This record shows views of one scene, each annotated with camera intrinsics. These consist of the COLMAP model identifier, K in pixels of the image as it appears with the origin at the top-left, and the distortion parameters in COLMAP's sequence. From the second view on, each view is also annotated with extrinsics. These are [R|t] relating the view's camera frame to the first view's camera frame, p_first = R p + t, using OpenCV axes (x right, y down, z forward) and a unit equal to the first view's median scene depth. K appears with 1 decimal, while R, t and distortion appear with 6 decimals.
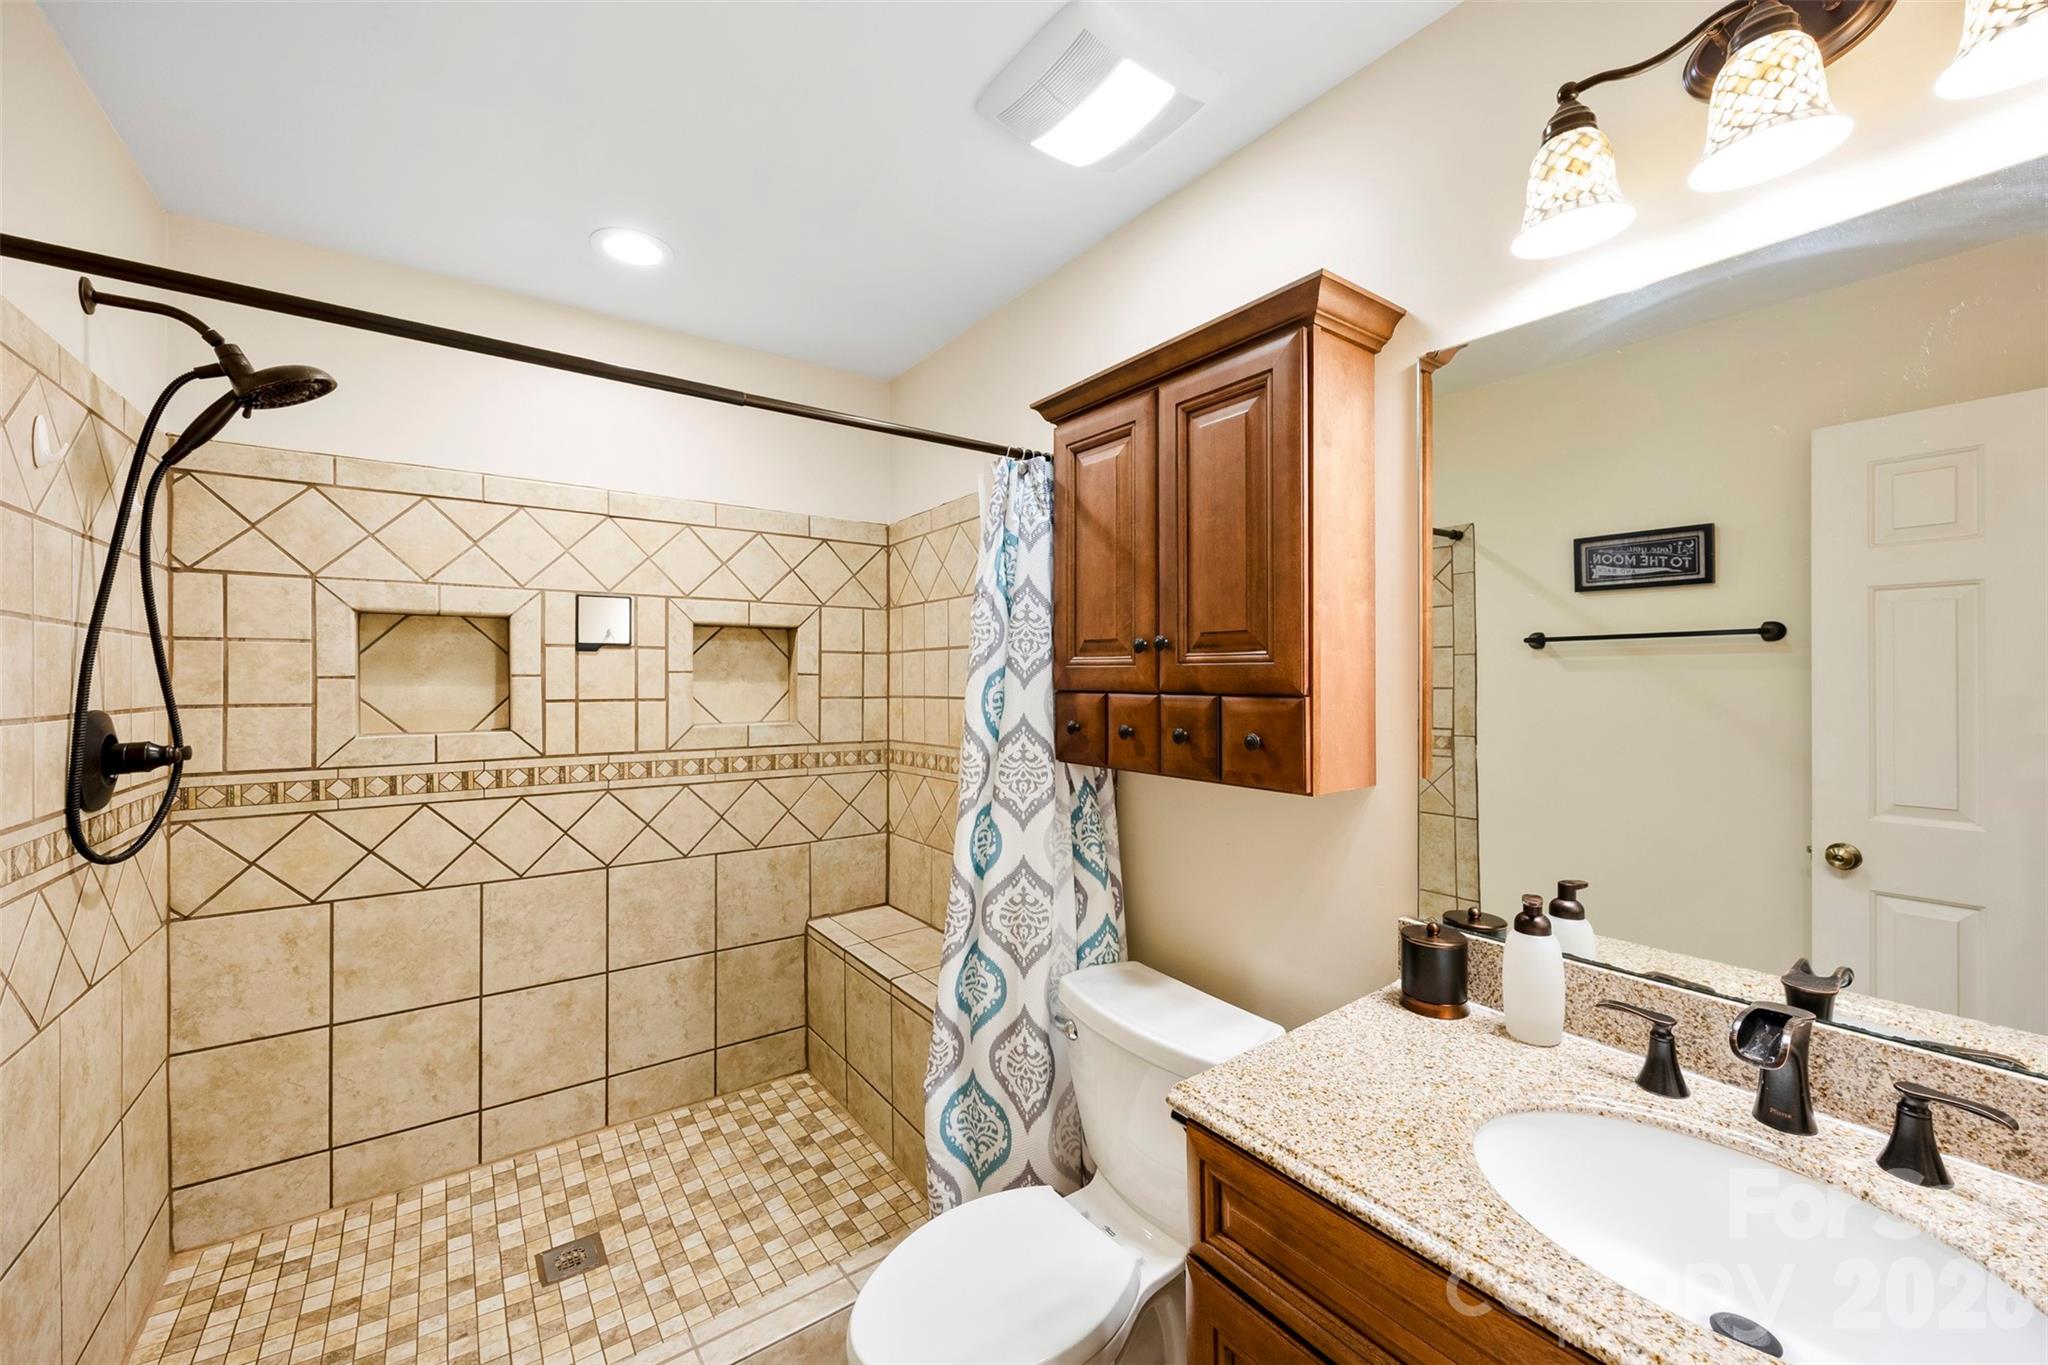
lens RADIAL K [[793.3, 0, 1022.5], [0, 793.3, 677.6], [0, 0, 1]] dist [-0.005708, -0.000746]
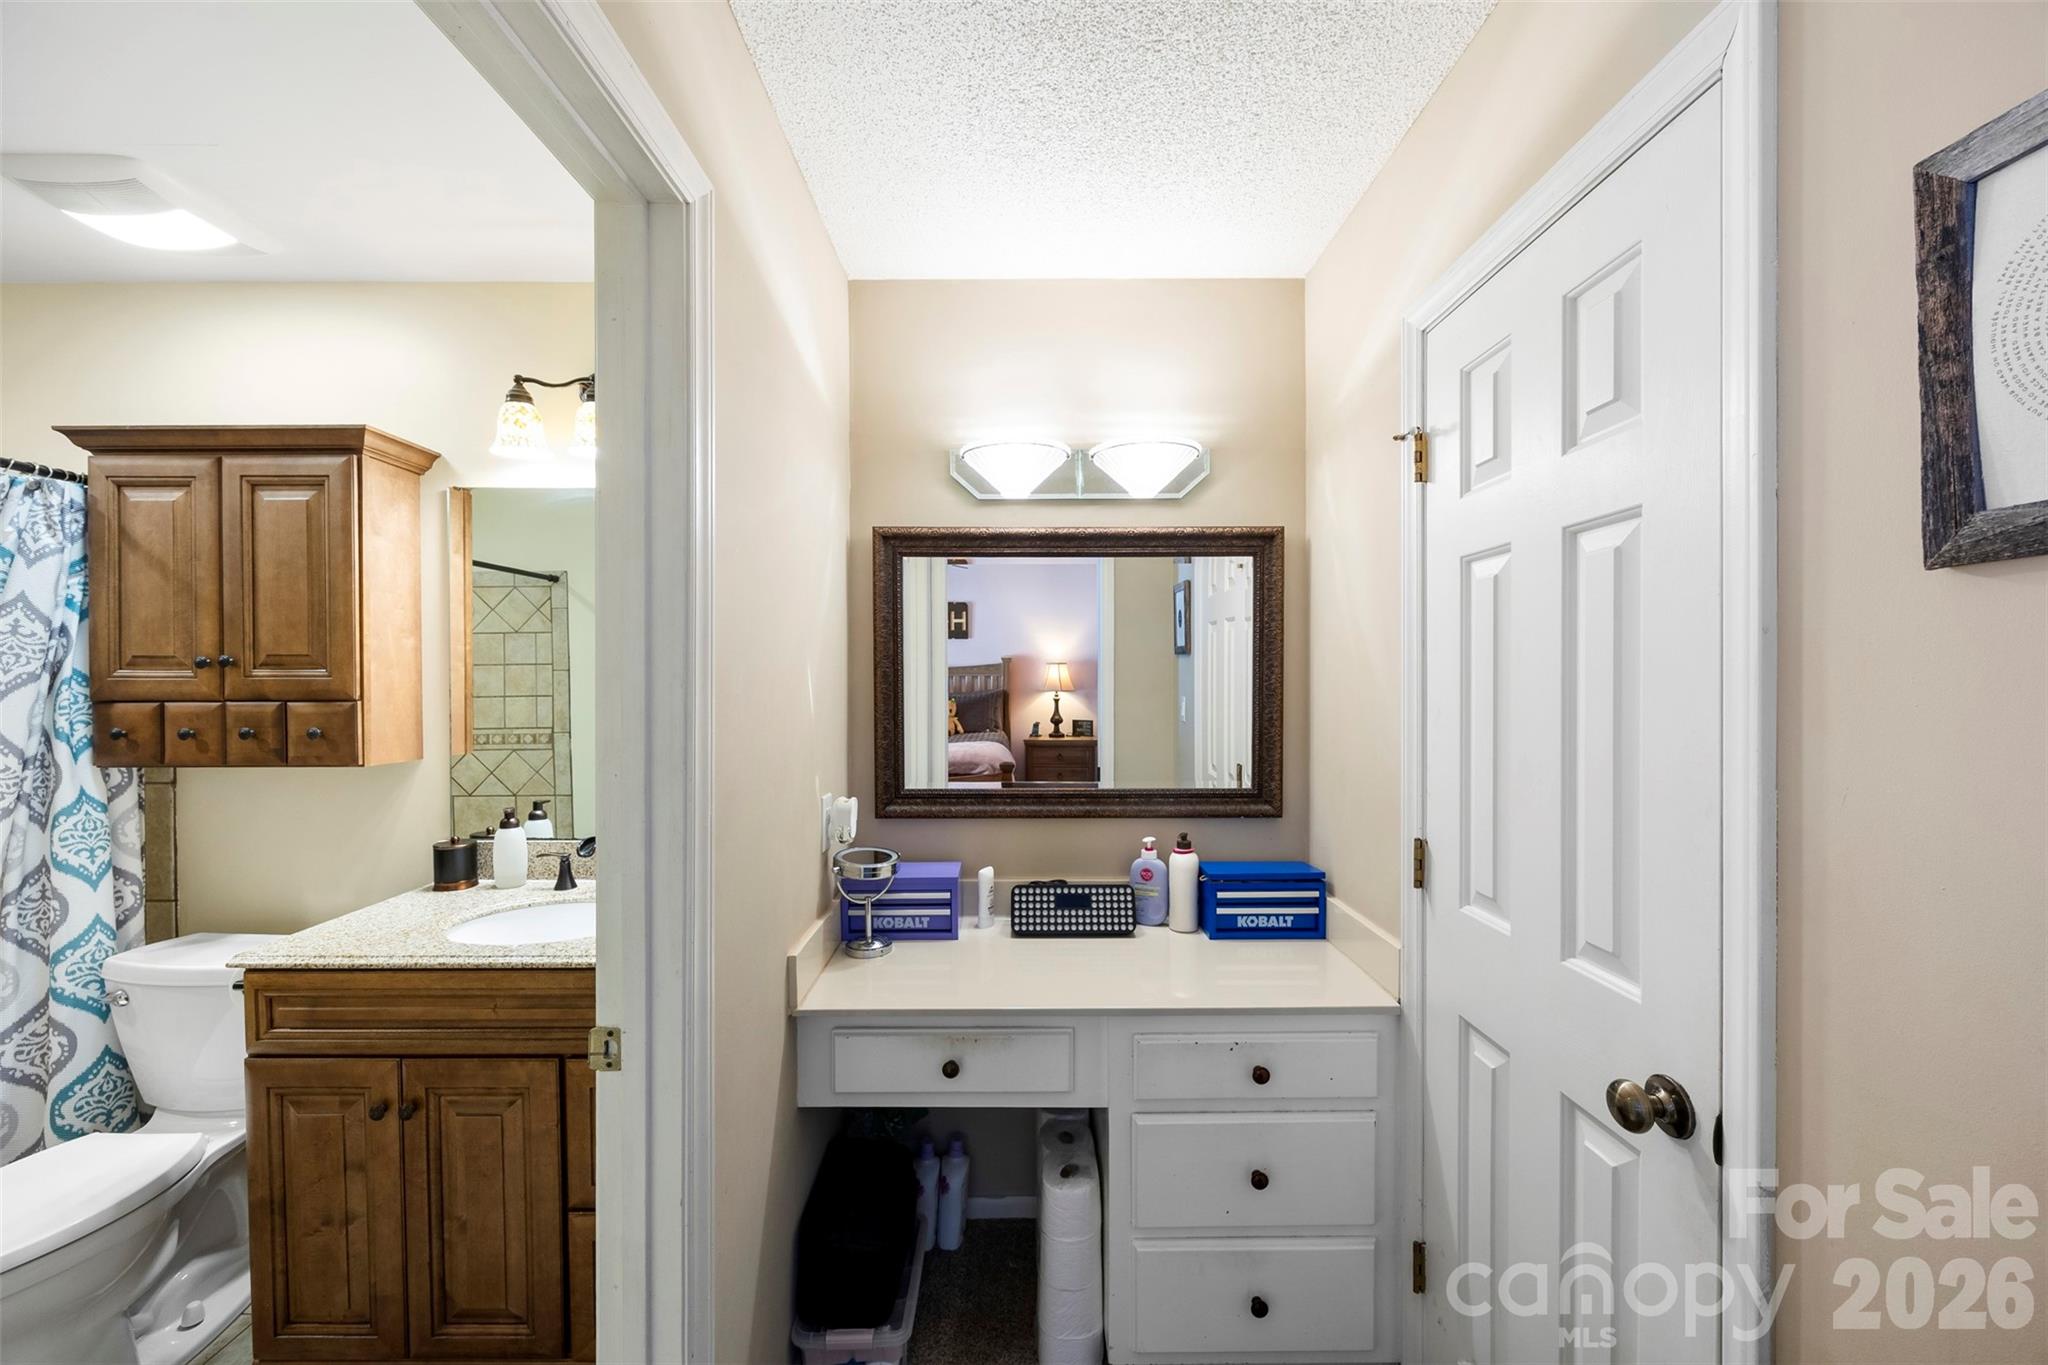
lens RADIAL K [[793.3, 0, 1039.5], [0, 793.3, 691.3], [0, 0, 1]] dist [-0.005708, -0.000746]
pose [[0.580446, -0.006750, 0.814270, -0.100749], [0.003628, 0.999977, 0.005703, 0.001896], [-0.814290, -0.000356, 0.580458, -0.832440]]
